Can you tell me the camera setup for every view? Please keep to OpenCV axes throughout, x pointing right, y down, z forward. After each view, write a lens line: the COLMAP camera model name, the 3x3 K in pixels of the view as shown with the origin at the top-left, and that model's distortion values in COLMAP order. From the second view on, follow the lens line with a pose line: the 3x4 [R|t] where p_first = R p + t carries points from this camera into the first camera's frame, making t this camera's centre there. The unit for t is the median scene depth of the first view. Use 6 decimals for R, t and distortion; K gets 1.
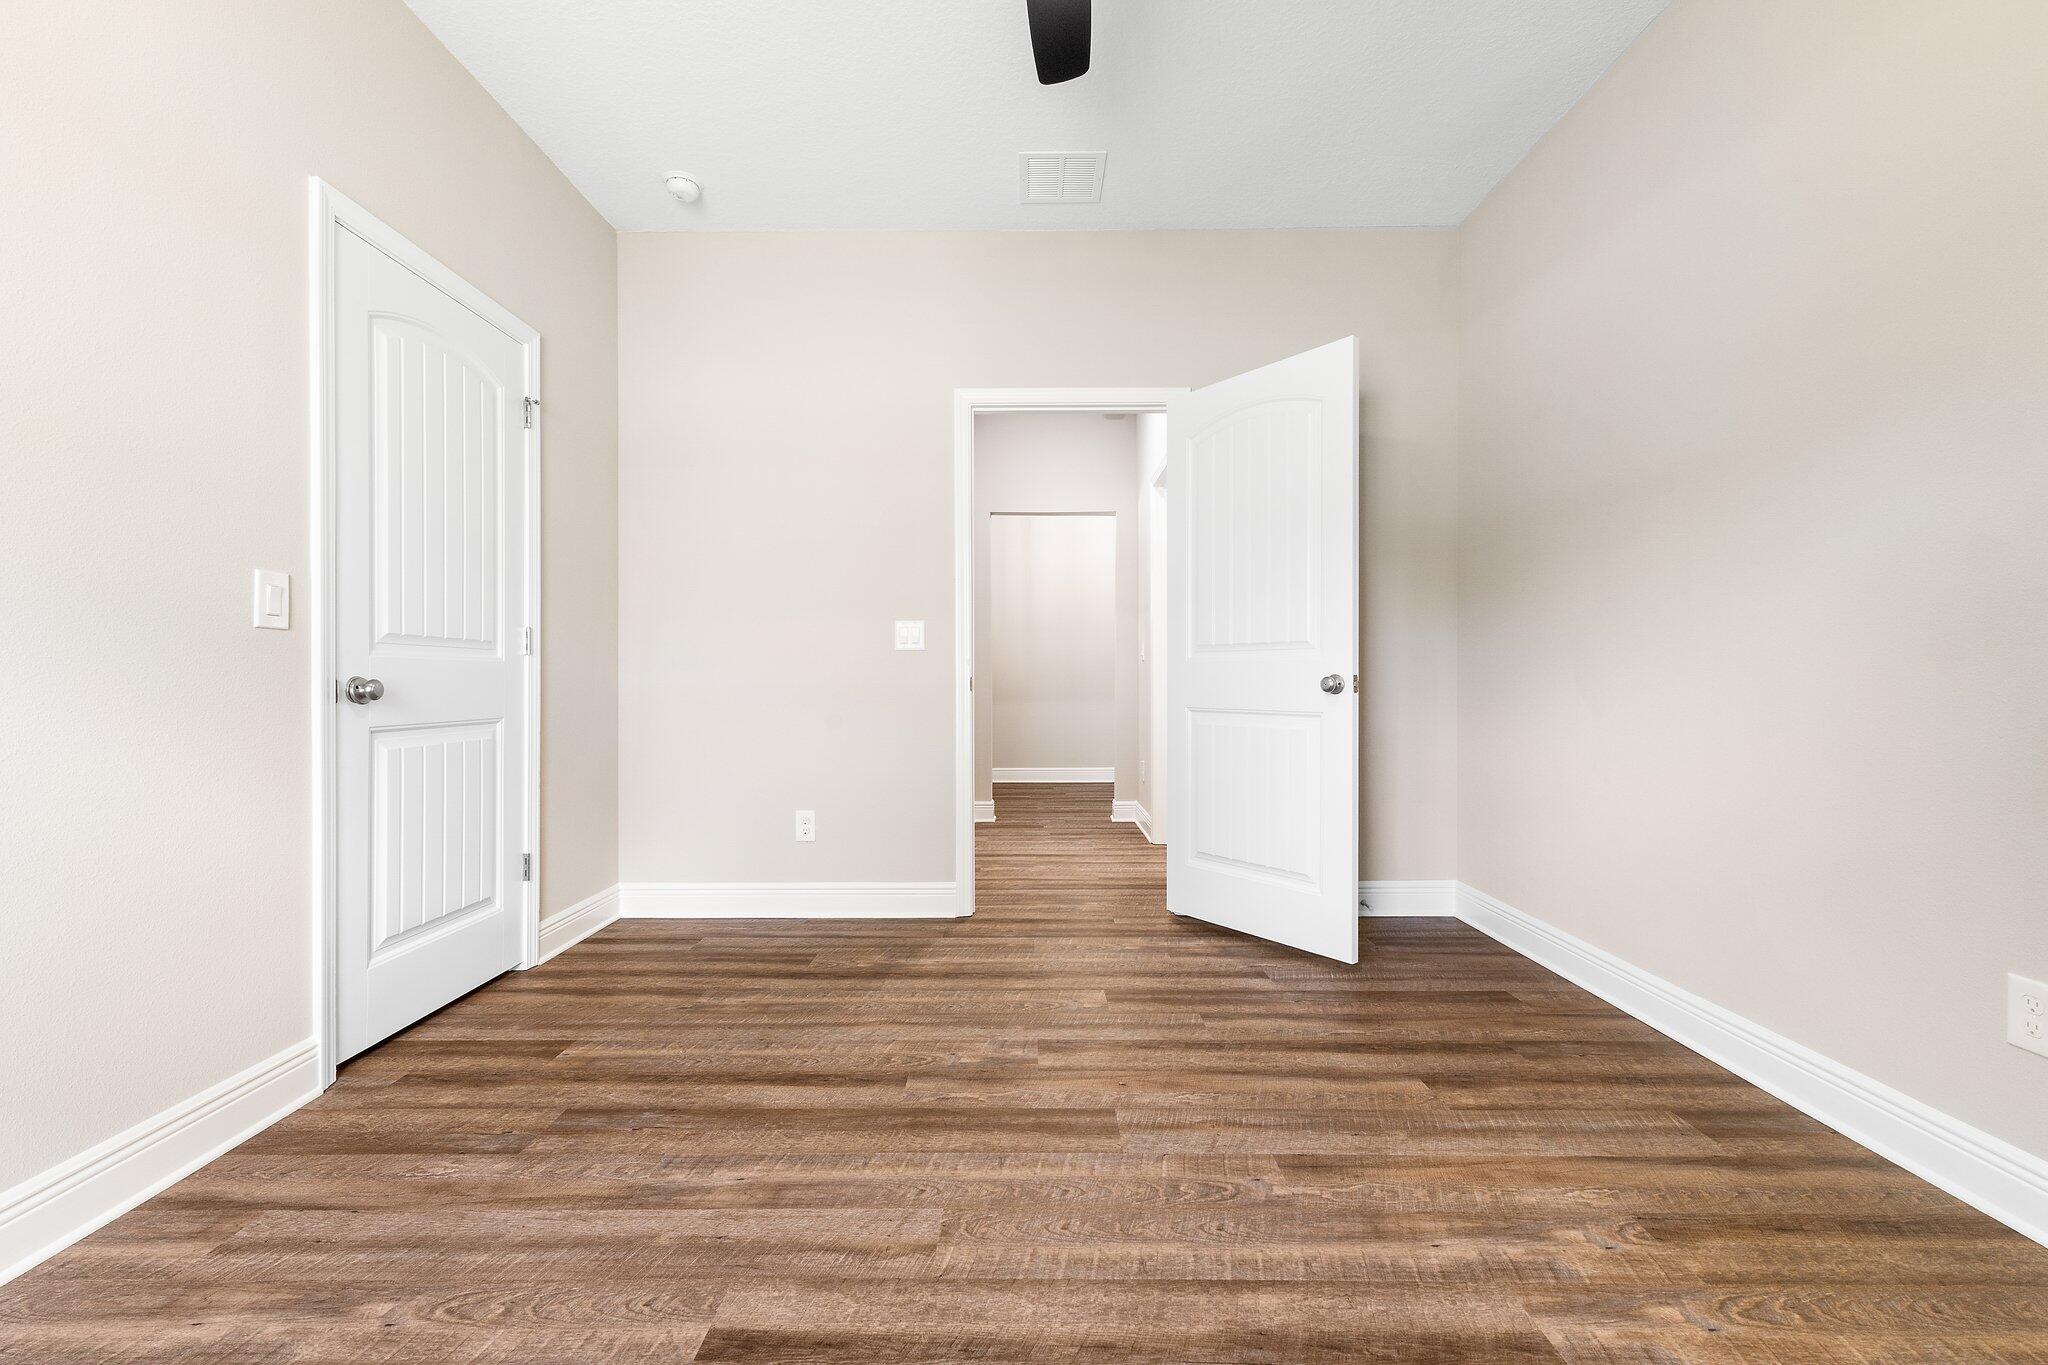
lens RADIAL K [[855.7, 0, 1020.4], [0, 855.7, 677.3], [0, 0, 1]] dist [0.004132, 0.000604]
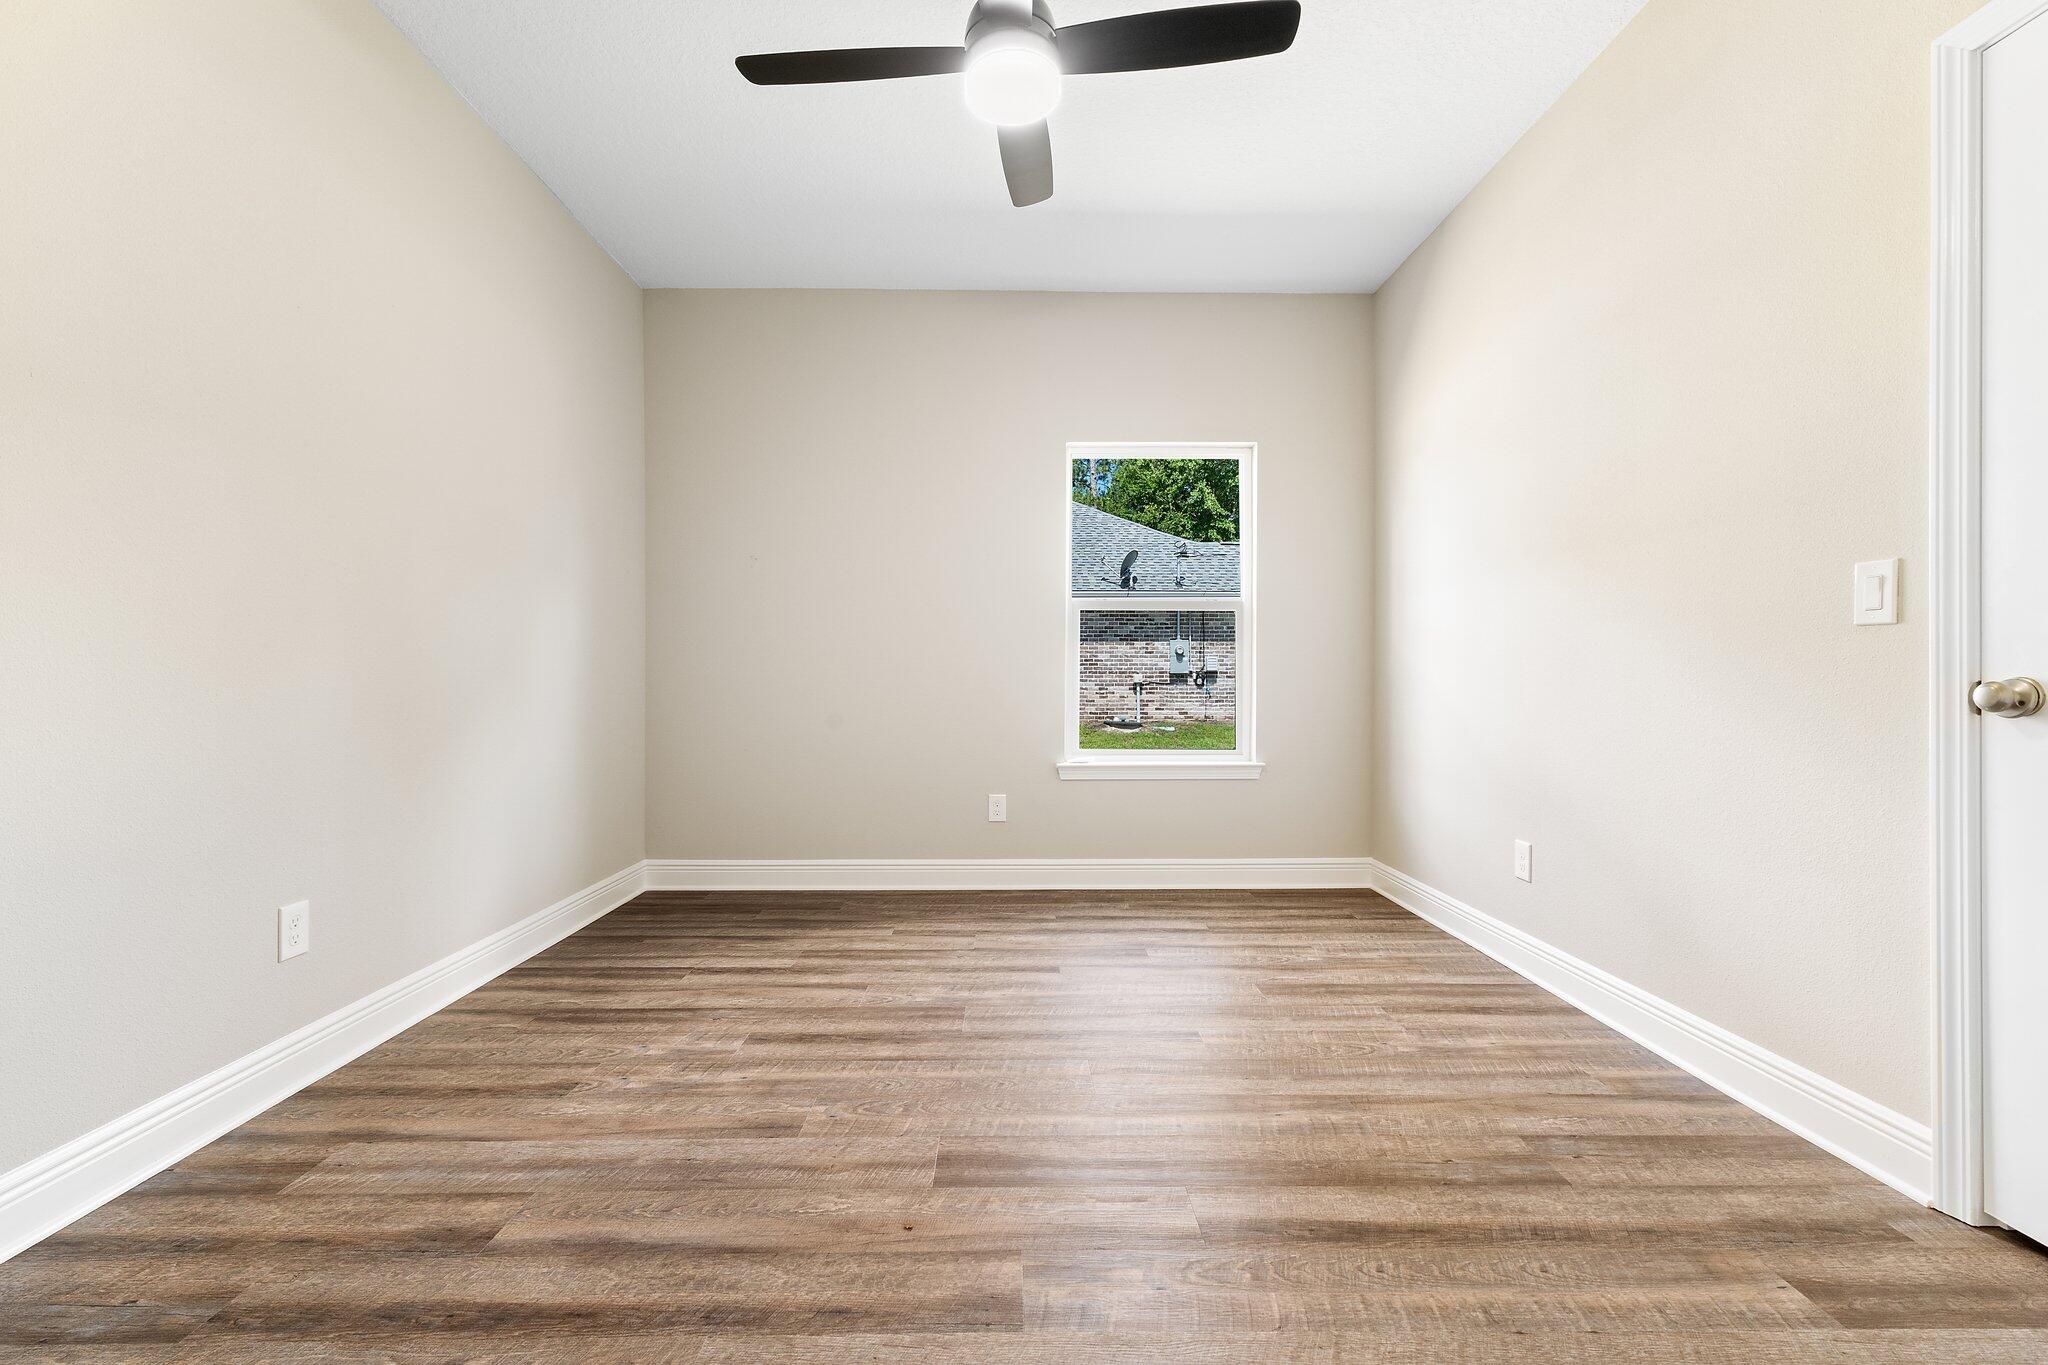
lens RADIAL K [[855.7, 0, 1020.4], [0, 855.7, 677.3], [0, 0, 1]] dist [0.004132, 0.000604]
pose [[-0.999754, 0.001192, -0.022161, 0.043215], [0.001308, 0.999985, -0.005243, 0.000575], [0.022154, -0.005271, -0.999741, 1.985627]]
